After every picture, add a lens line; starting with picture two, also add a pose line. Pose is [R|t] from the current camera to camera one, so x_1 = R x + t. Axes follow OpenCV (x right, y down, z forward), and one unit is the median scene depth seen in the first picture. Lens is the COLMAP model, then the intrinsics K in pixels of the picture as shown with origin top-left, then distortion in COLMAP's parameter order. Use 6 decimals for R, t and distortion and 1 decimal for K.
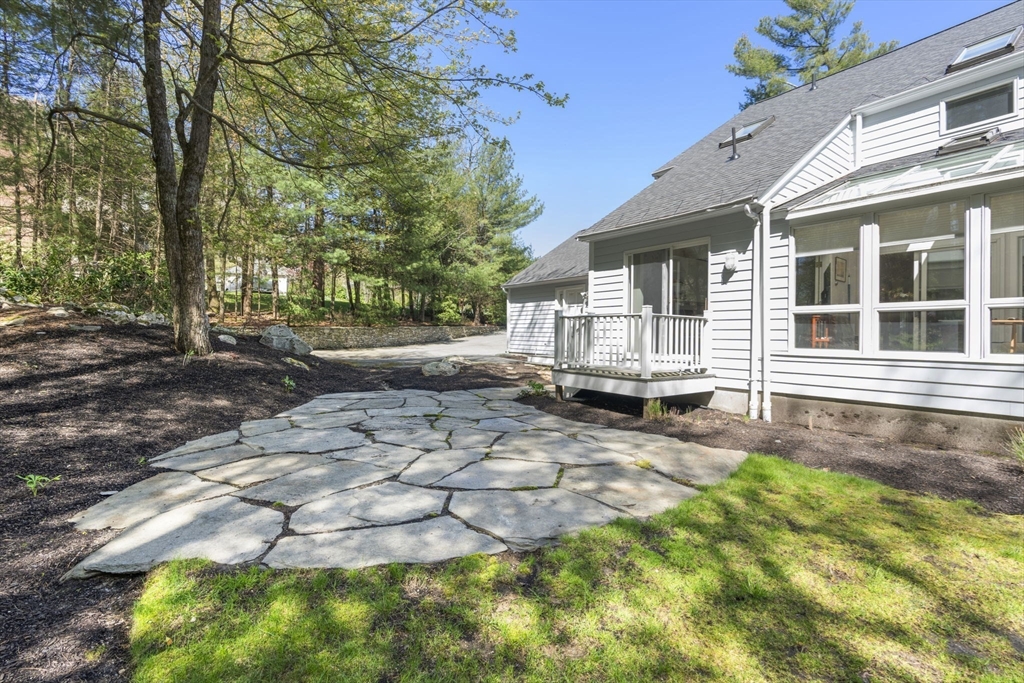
lens RADIAL K [[463.0, 0, 514.9], [0, 463.0, 331.7], [0, 0, 1]] dist [-0.001791, 0.000026]
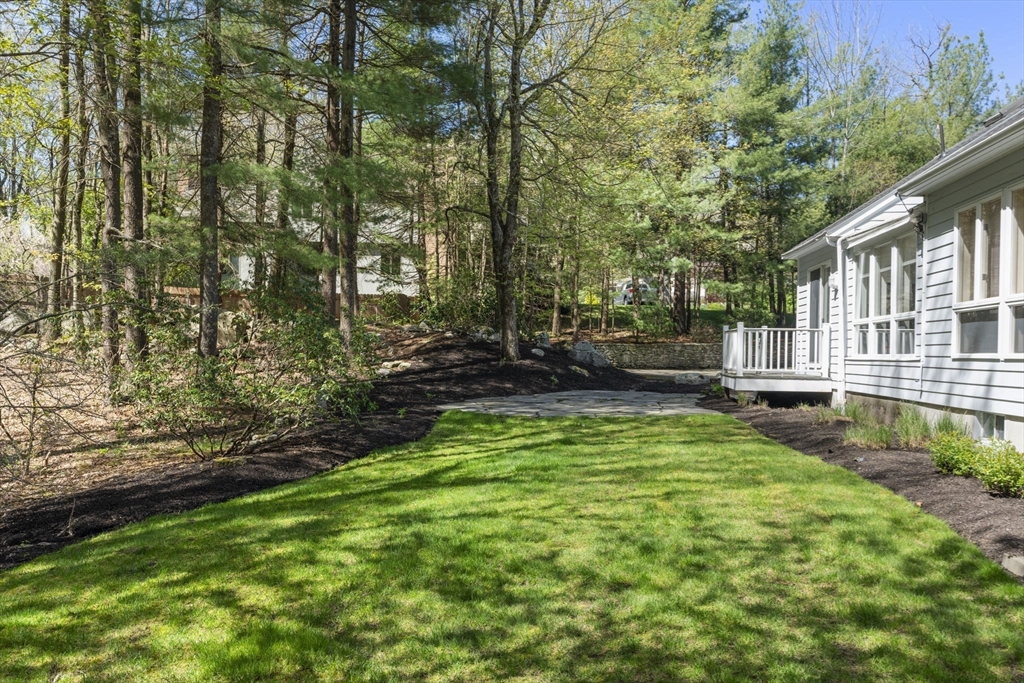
lens RADIAL K [[817.4, 0, 511.6], [0, 817.4, 357.8], [0, 0, 1]] dist [-0.001078, 0.000207]
pose [[0.730316, 0.000372, -0.683110, 1.327829], [0.002453, 0.999992, 0.003166, 0.035780], [0.683105, -0.003988, 0.730309, -1.112728]]
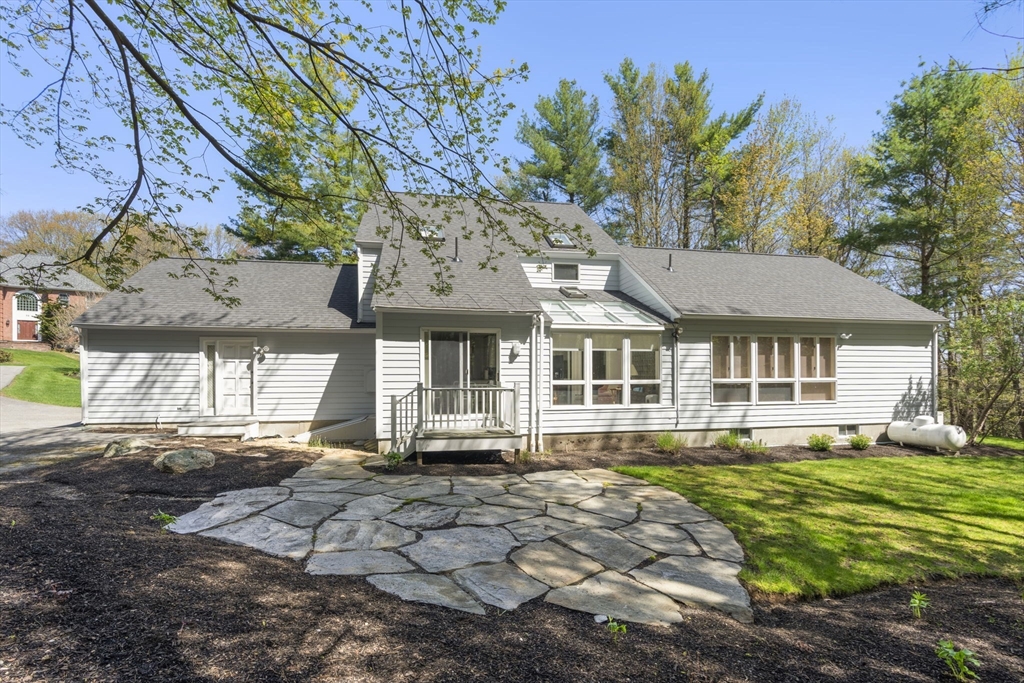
lens RADIAL K [[464.7, 0, 533.7], [0, 464.7, 378.4], [0, 0, 1]] dist [-0.018328, 0.000268]
pose [[0.413738, -0.016411, 0.910248, -0.888474], [0.000051, 0.999838, 0.018003, -0.086317], [-0.910396, -0.007402, 0.413672, 0.350995]]
